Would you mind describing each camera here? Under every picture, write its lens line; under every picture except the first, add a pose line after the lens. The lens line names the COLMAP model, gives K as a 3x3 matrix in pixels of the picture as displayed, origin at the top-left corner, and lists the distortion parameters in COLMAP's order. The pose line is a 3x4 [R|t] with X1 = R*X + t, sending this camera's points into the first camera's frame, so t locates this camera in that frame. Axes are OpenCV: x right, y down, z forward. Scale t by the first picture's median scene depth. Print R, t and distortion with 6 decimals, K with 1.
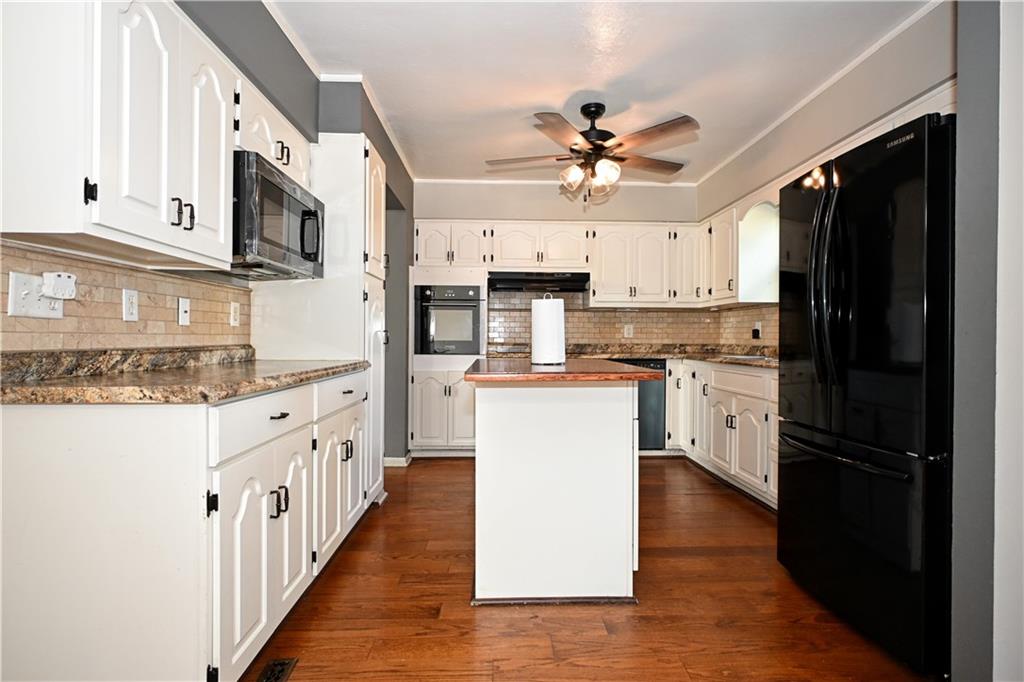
lens RADIAL K [[503.3, 0, 512.0], [0, 503.3, 341.0], [0, 0, 1]] dist [-0.010133, -0.000559]
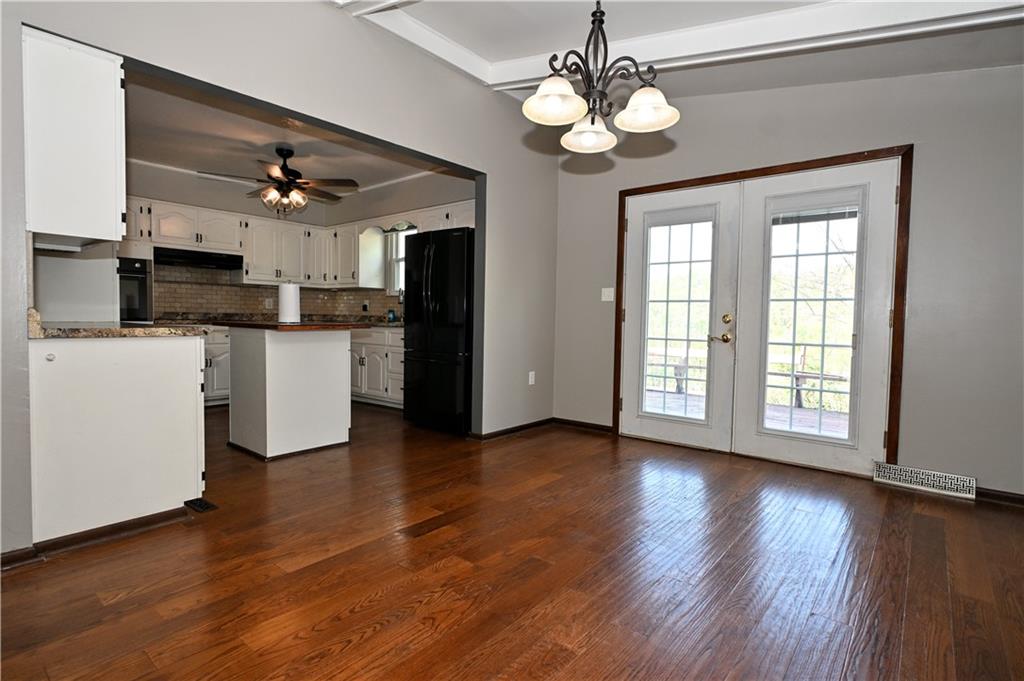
lens RADIAL K [[503.3, 0, 512.0], [0, 503.3, 340.5], [0, 0, 1]] dist [-0.010133, -0.000559]
pose [[0.659845, -0.026887, 0.750921, -0.403131], [-0.010479, 0.998933, 0.044975, 0.012702], [-0.751329, -0.037546, 0.658859, -0.377958]]
